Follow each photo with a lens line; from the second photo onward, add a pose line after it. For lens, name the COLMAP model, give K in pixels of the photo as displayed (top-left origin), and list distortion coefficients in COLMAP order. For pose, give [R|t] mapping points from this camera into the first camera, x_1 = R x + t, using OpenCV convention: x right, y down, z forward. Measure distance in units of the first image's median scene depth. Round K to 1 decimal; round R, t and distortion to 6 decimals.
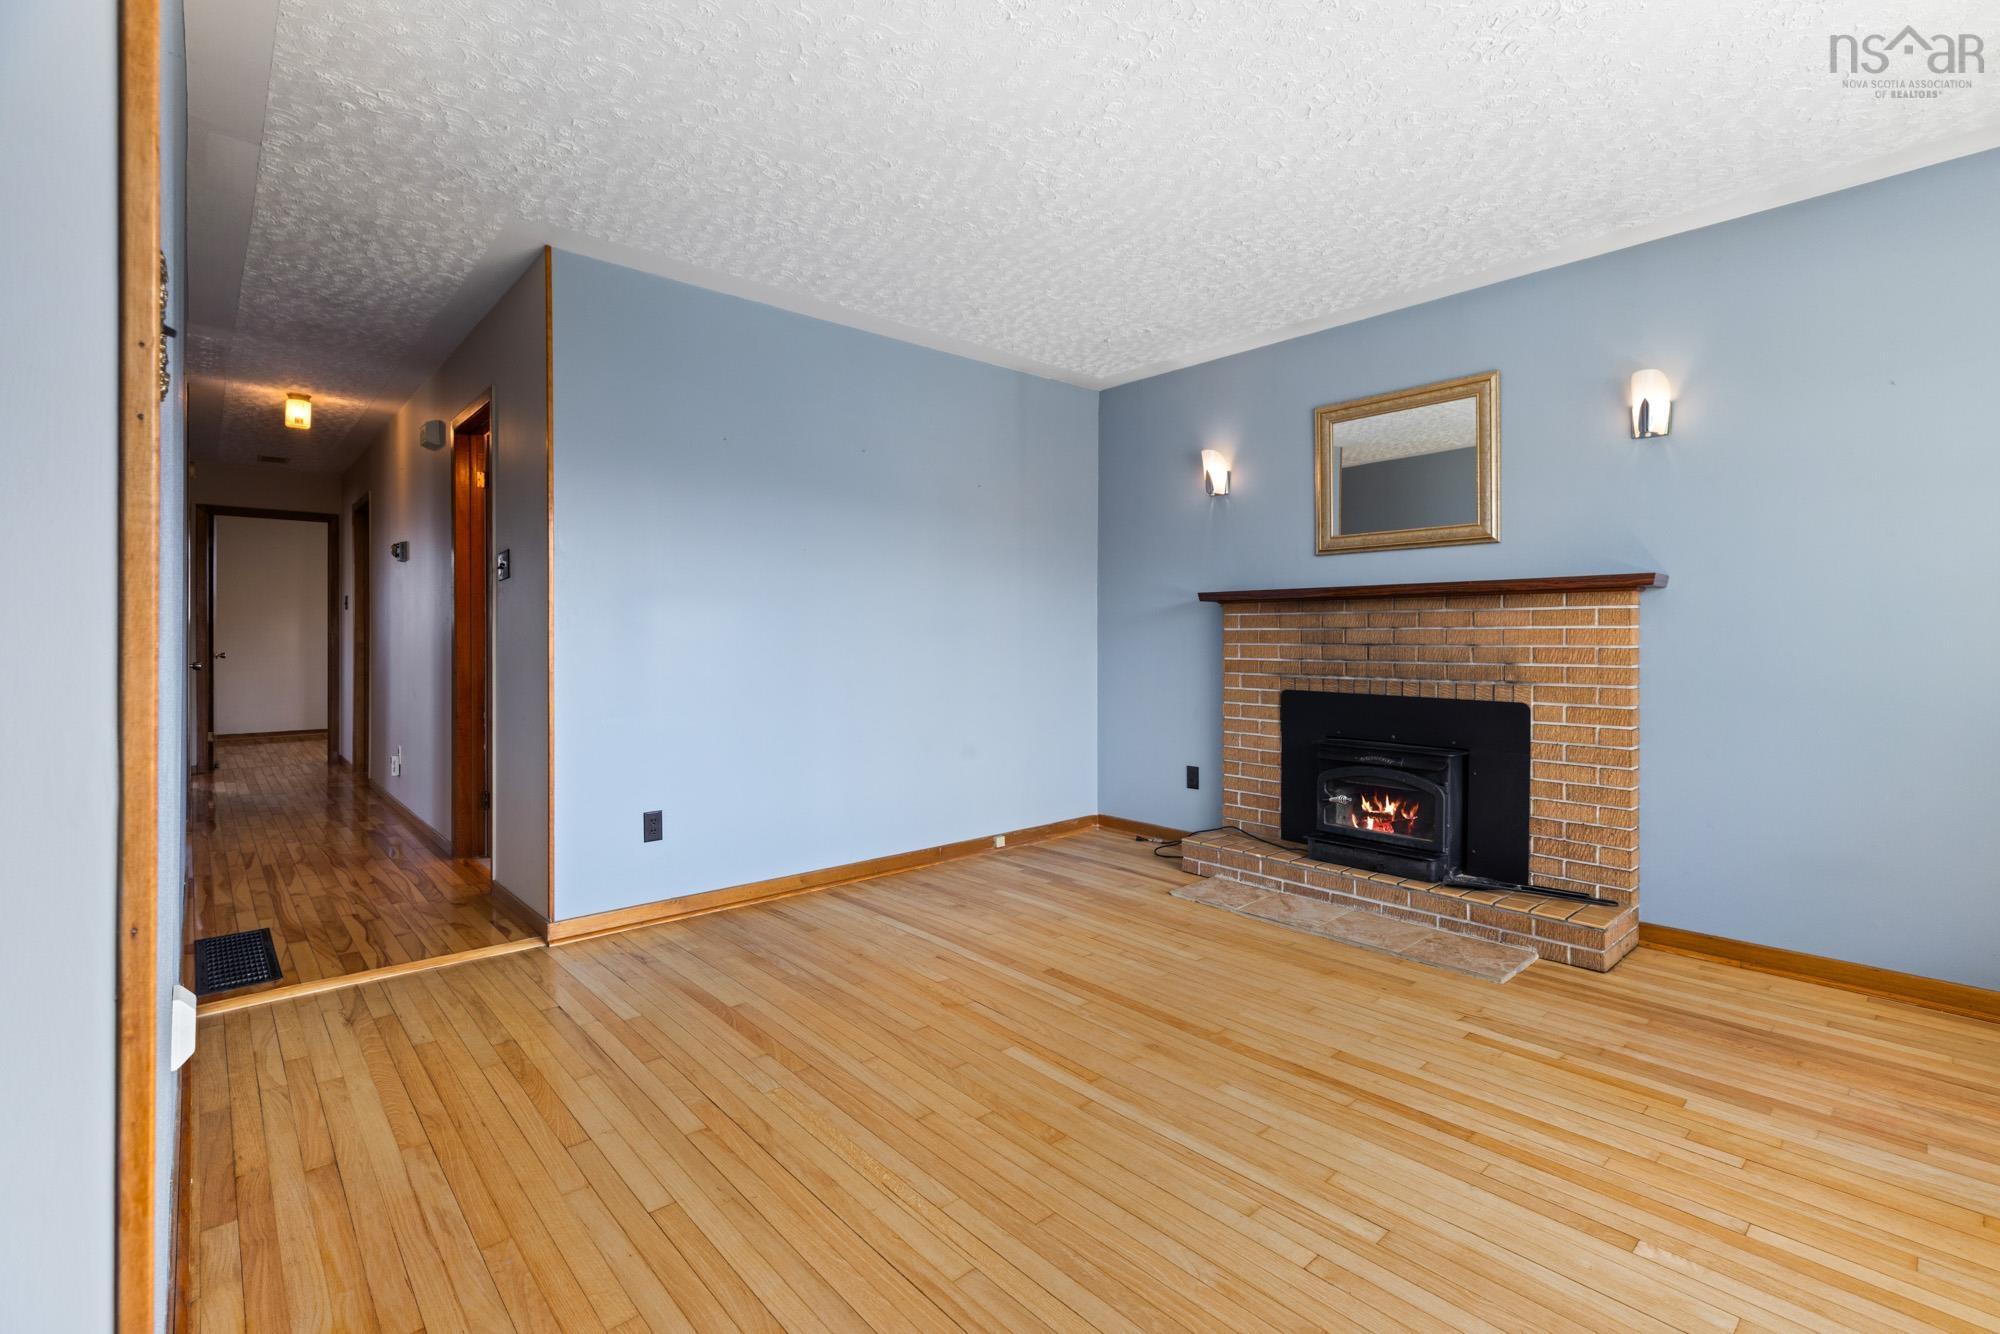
lens RADIAL K [[900.6, 0, 999.7], [0, 900.6, 634.4], [0, 0, 1]] dist [0.006201, -0.001629]
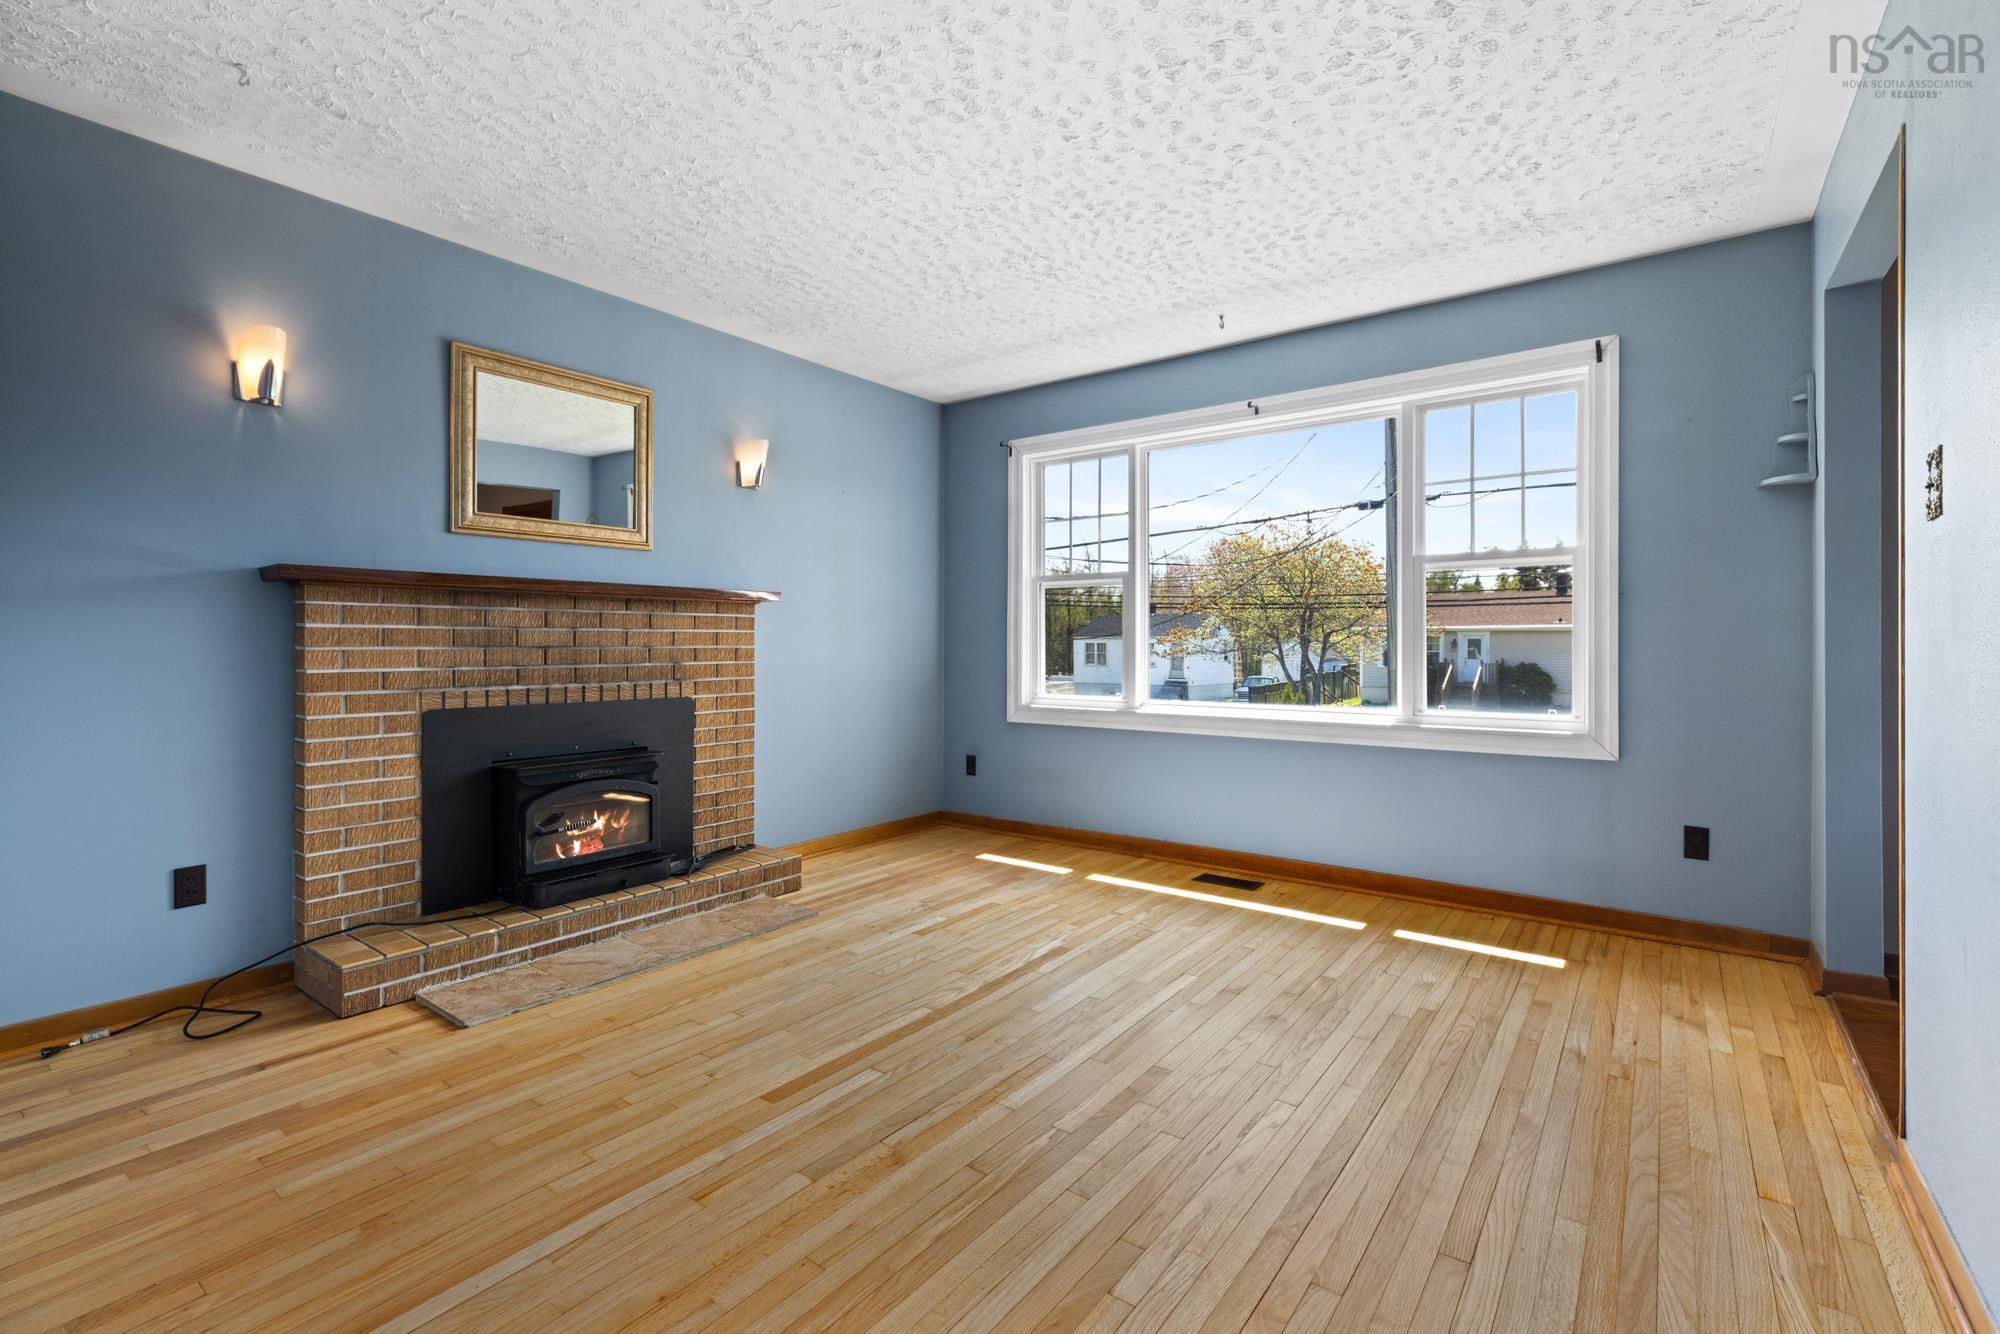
lens RADIAL K [[900.6, 0, 998.6], [0, 900.6, 656.9], [0, 0, 1]] dist [0.006201, -0.001629]
pose [[-0.204143, -0.016548, 0.978801, -0.555414], [-0.005421, 0.999861, 0.015773, 0.004981], [-0.978926, -0.002087, -0.204204, 0.784669]]
